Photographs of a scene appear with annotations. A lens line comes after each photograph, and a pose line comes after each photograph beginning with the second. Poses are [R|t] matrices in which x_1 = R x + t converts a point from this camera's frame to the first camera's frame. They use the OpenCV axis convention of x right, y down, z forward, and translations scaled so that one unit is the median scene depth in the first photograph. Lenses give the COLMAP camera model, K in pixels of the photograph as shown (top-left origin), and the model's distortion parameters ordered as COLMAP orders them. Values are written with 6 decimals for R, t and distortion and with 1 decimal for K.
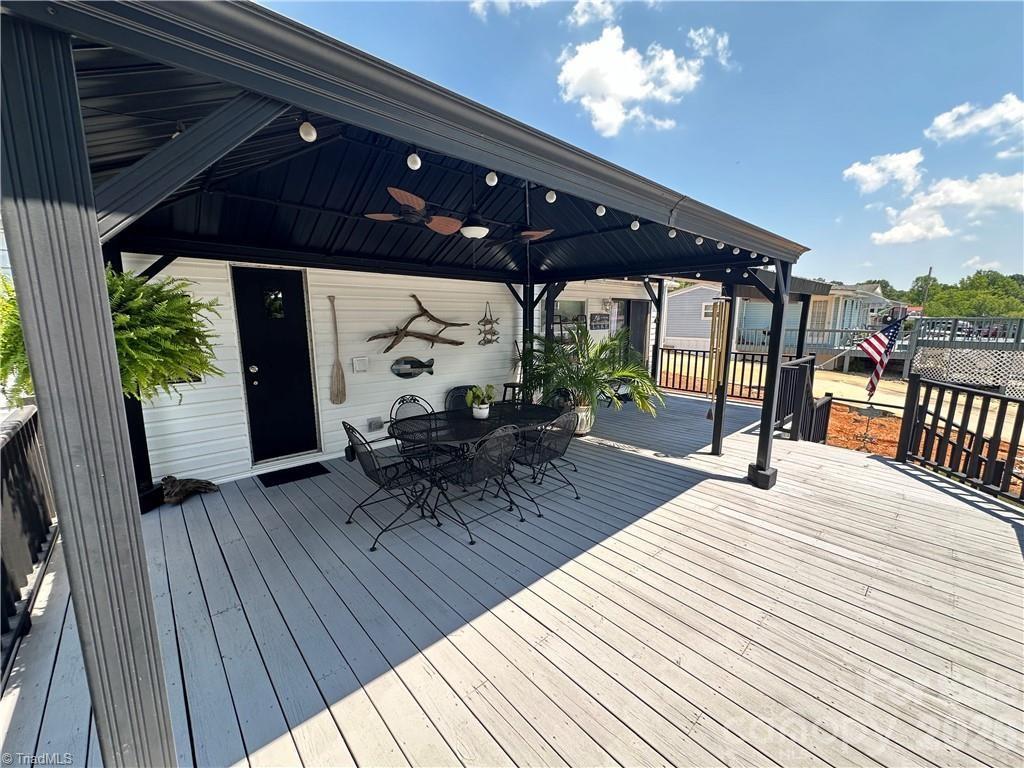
lens RADIAL K [[411.4, 0, 513.3], [0, 411.4, 383.2], [0, 0, 1]] dist [-0.003249, 0.000986]
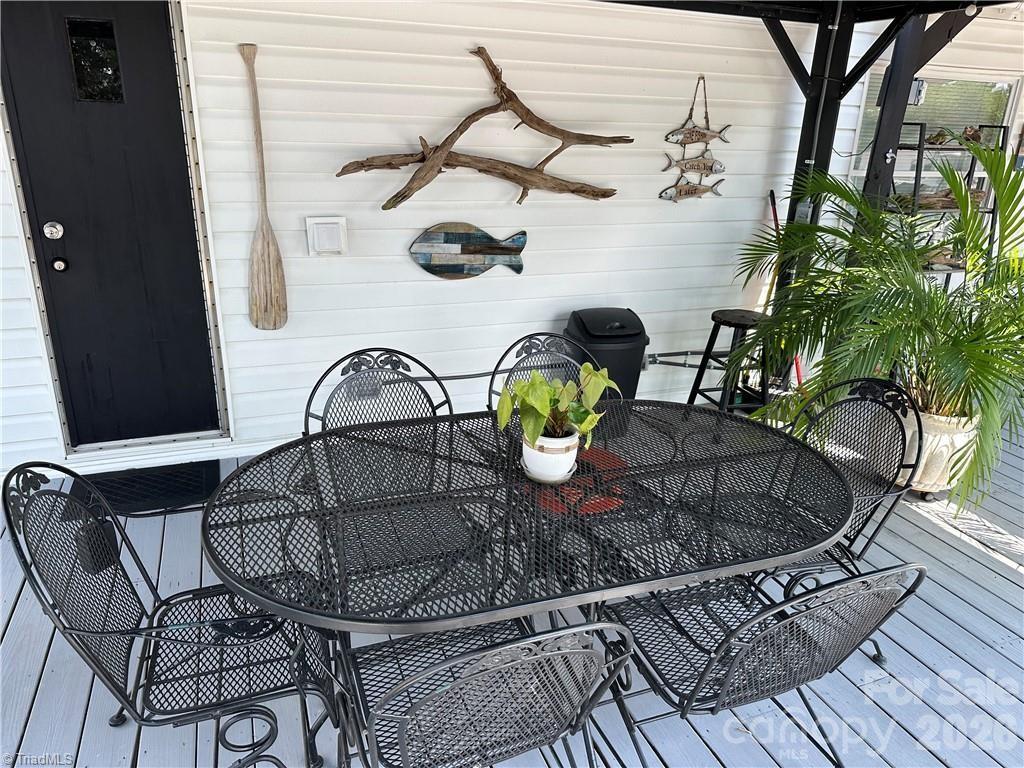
lens RADIAL K [[742.4, 0, 510.1], [0, 742.4, 386.1], [0, 0, 1]] dist [0.017655, -0.006296]
pose [[0.931753, 0.151405, -0.330019, 0.039602], [-0.090201, 0.976939, 0.193530, -0.051249], [0.351710, -0.150554, 0.923923, 0.343916]]
